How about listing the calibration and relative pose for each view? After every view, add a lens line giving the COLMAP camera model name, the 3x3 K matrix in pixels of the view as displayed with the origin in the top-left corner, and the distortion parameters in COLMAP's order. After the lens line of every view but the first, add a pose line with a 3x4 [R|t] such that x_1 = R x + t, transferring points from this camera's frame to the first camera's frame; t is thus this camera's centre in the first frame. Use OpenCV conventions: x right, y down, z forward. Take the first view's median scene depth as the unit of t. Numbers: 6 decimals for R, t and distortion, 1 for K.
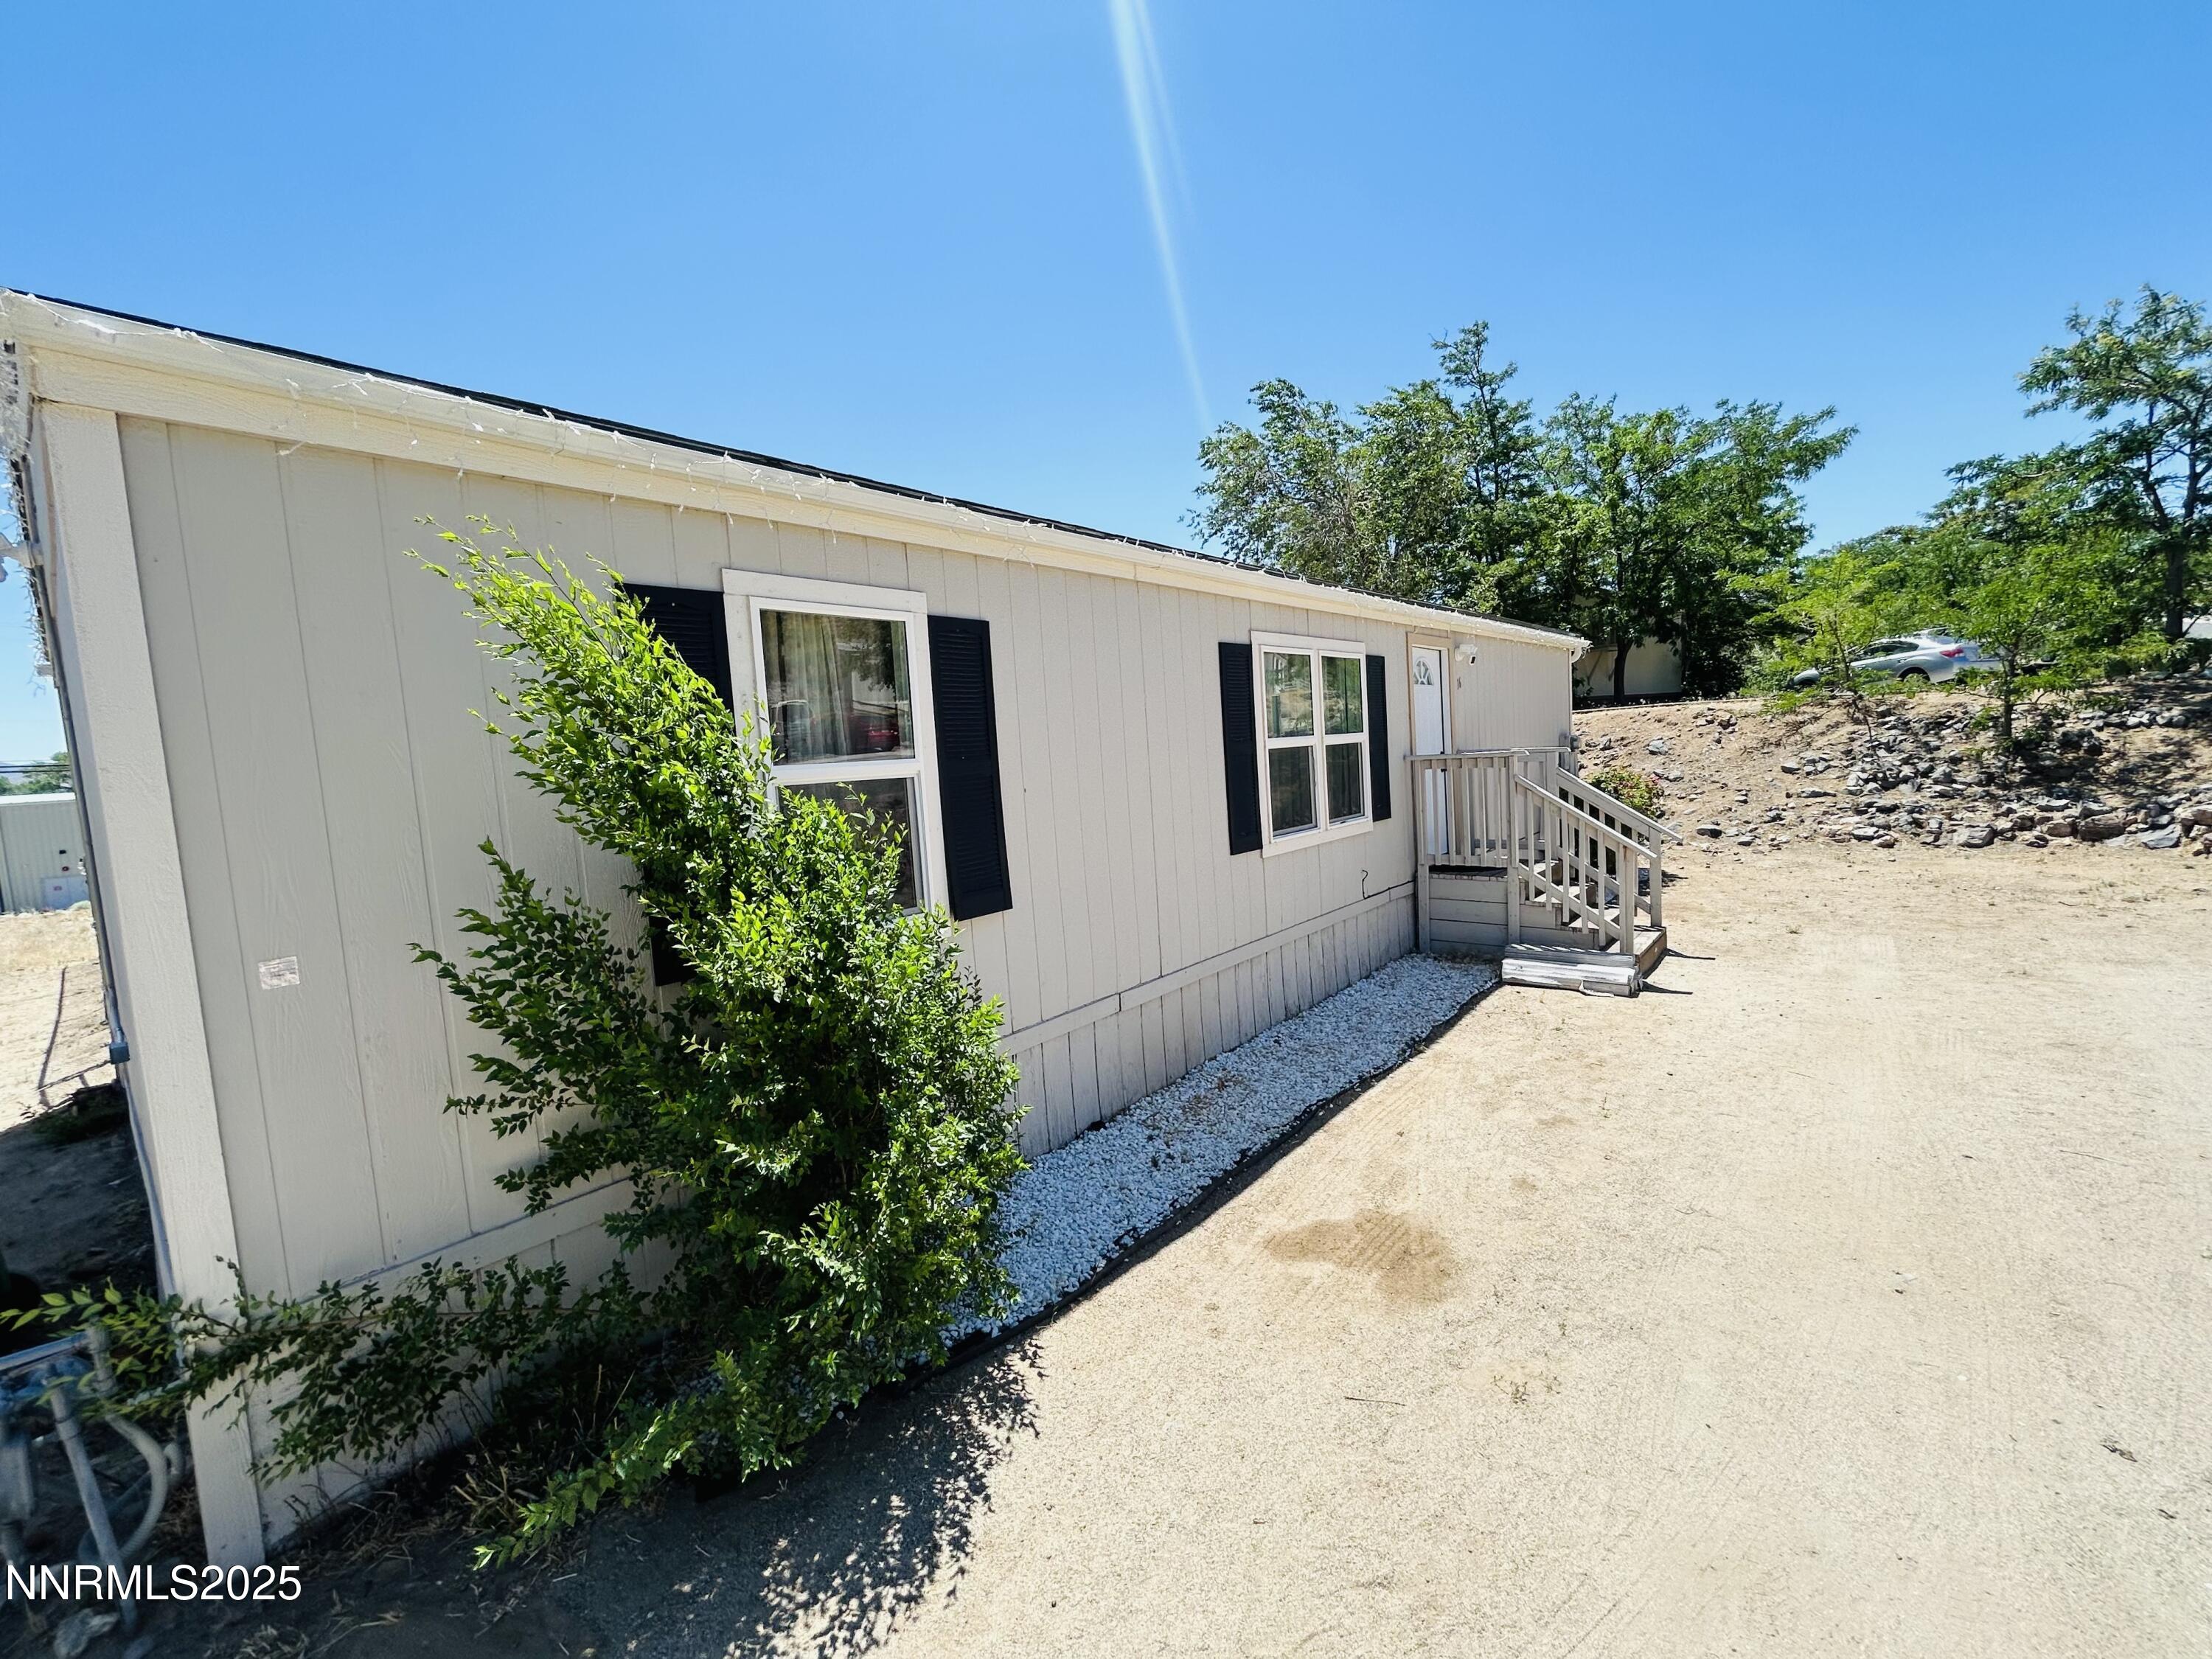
lens RADIAL K [[905.1, 0, 1108.6], [0, 905.1, 821.2], [0, 0, 1]] dist [0.002697, 0.000187]
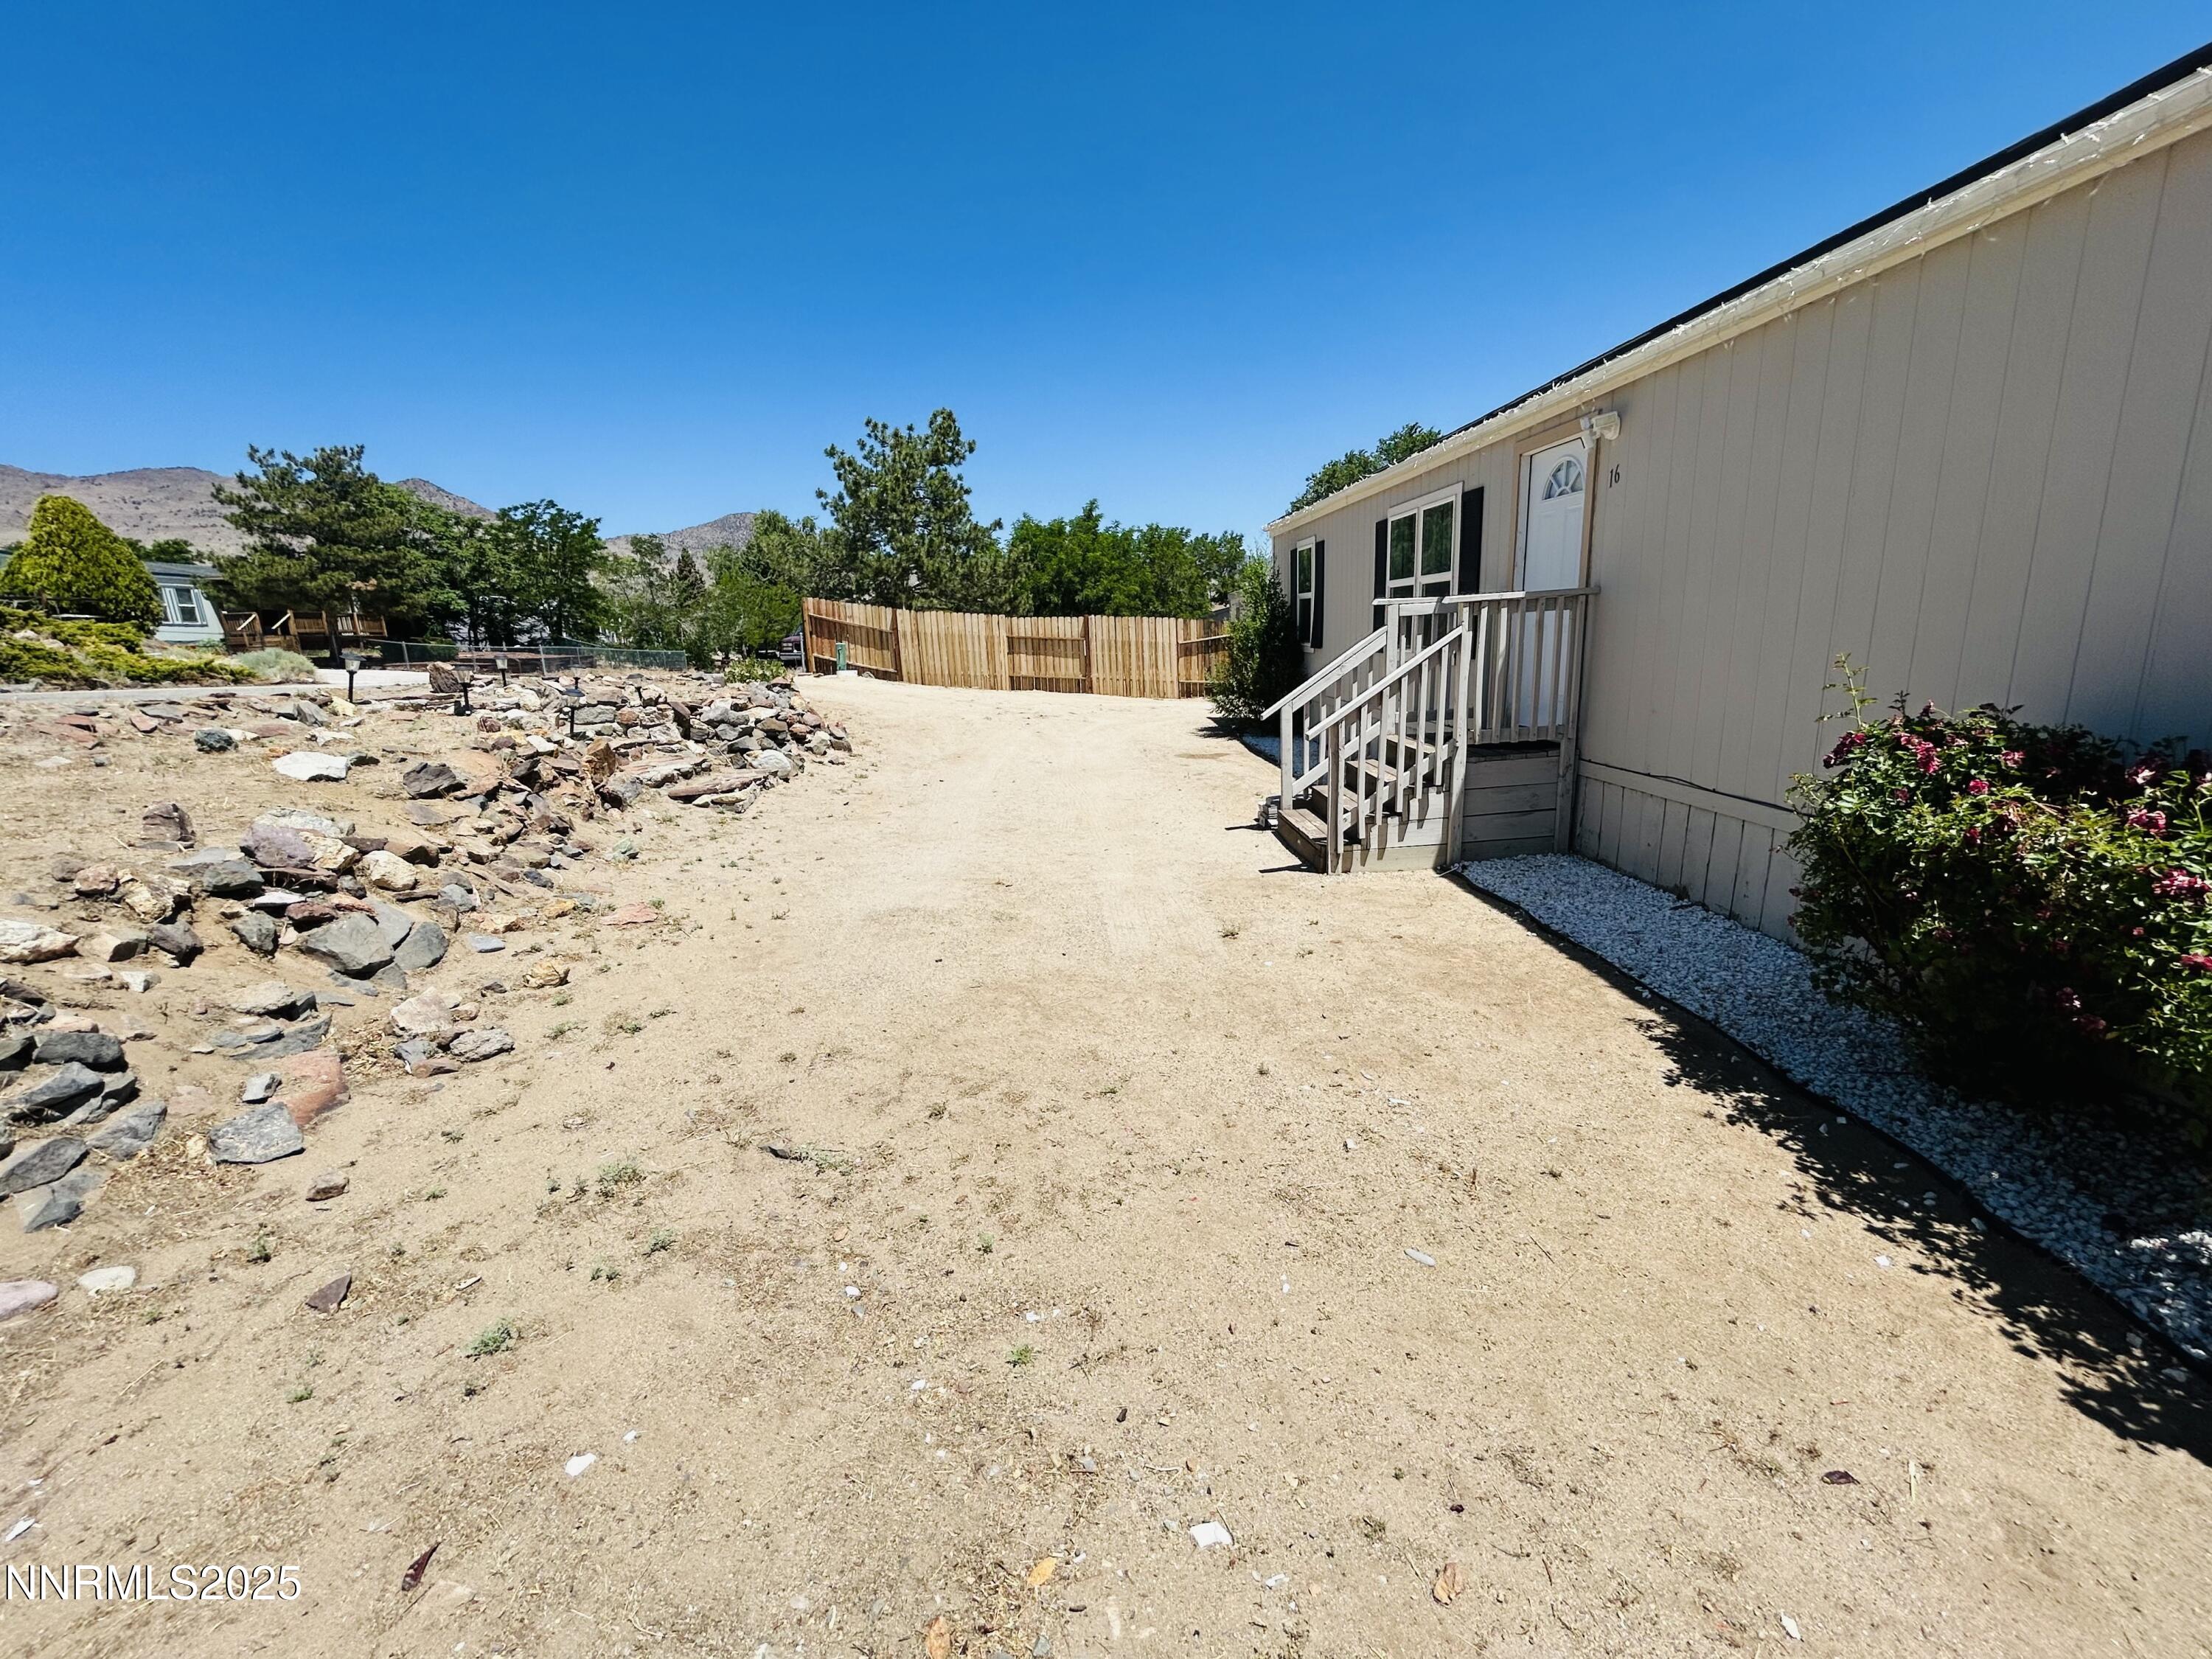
lens RADIAL K [[905.1, 0, 1096.3], [0, 905.1, 829.6], [0, 0, 1]] dist [0.002697, 0.000187]
pose [[-0.728932, 0.238647, -0.641643, 1.358939], [0.033908, 0.948707, 0.314333, -0.159989], [0.683746, 0.207371, -0.699635, 1.526808]]
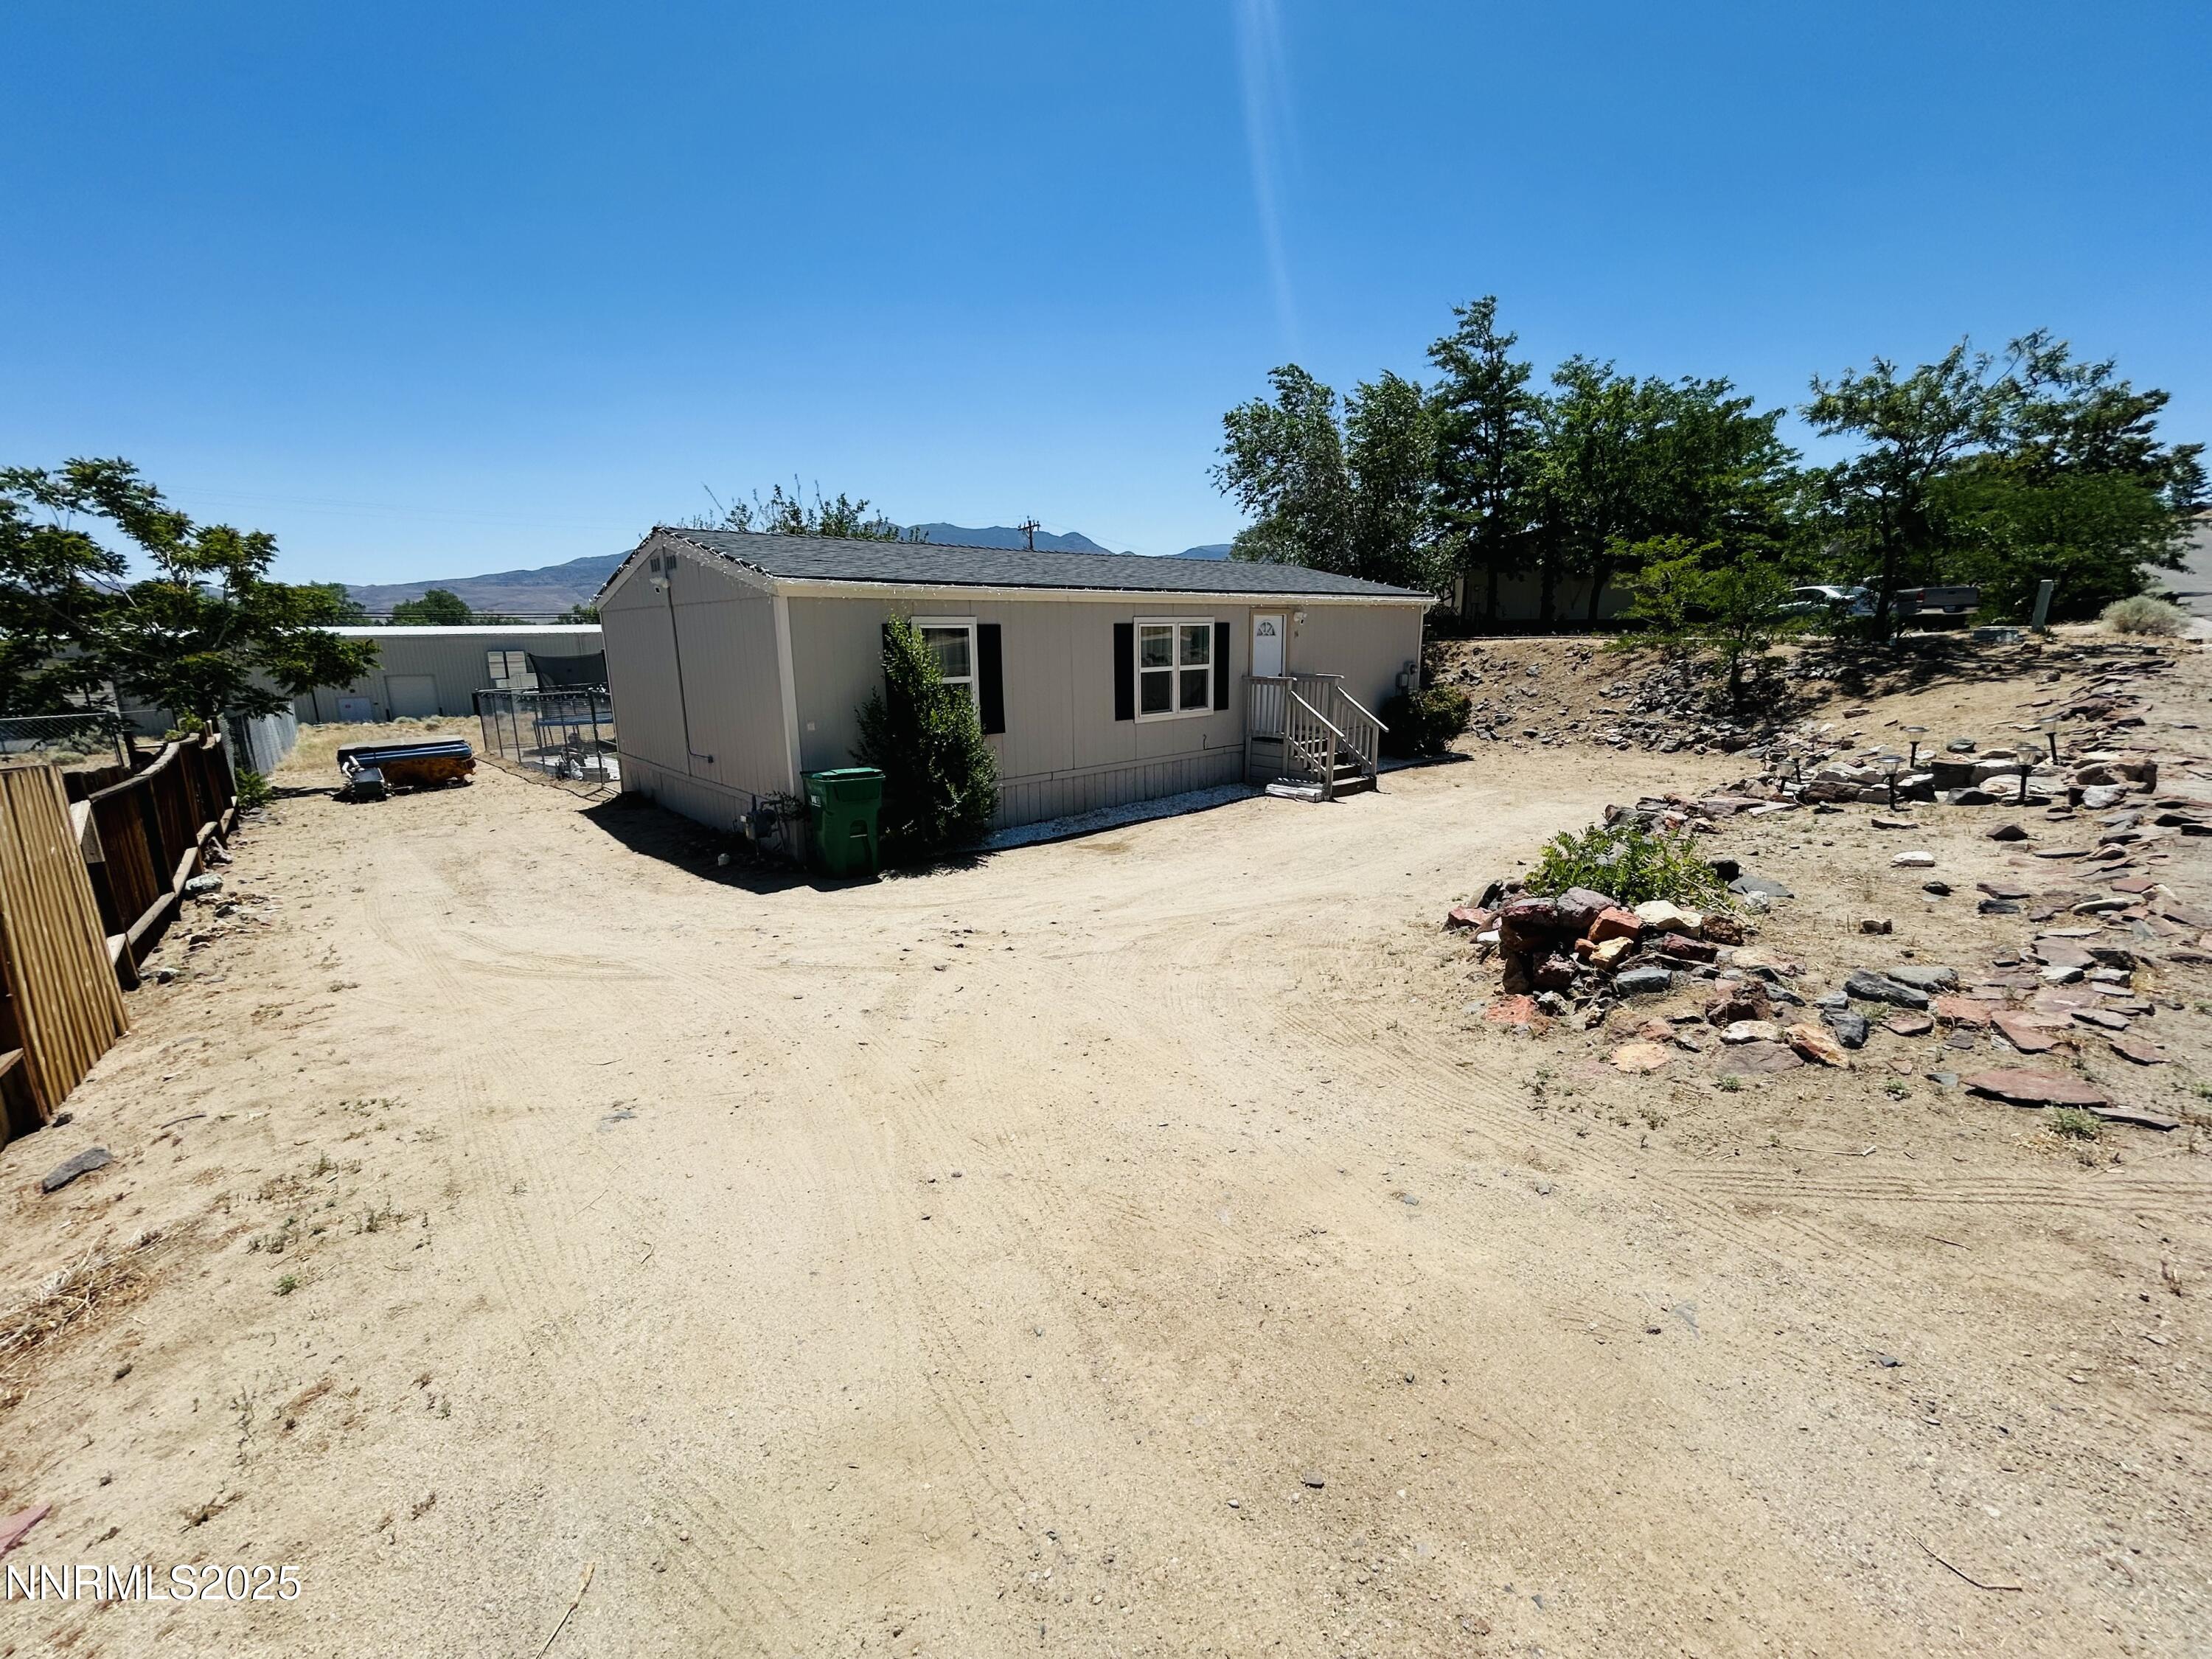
lens RADIAL K [[905.1, 0, 1112.1], [0, 905.1, 815.3], [0, 0, 1]] dist [0.002697, 0.000187]
pose [[0.992051, 0.071657, -0.103437, 0.298367], [-0.057947, 0.989826, 0.129946, -0.016929], [0.111696, -0.122919, 0.986111, -0.980461]]
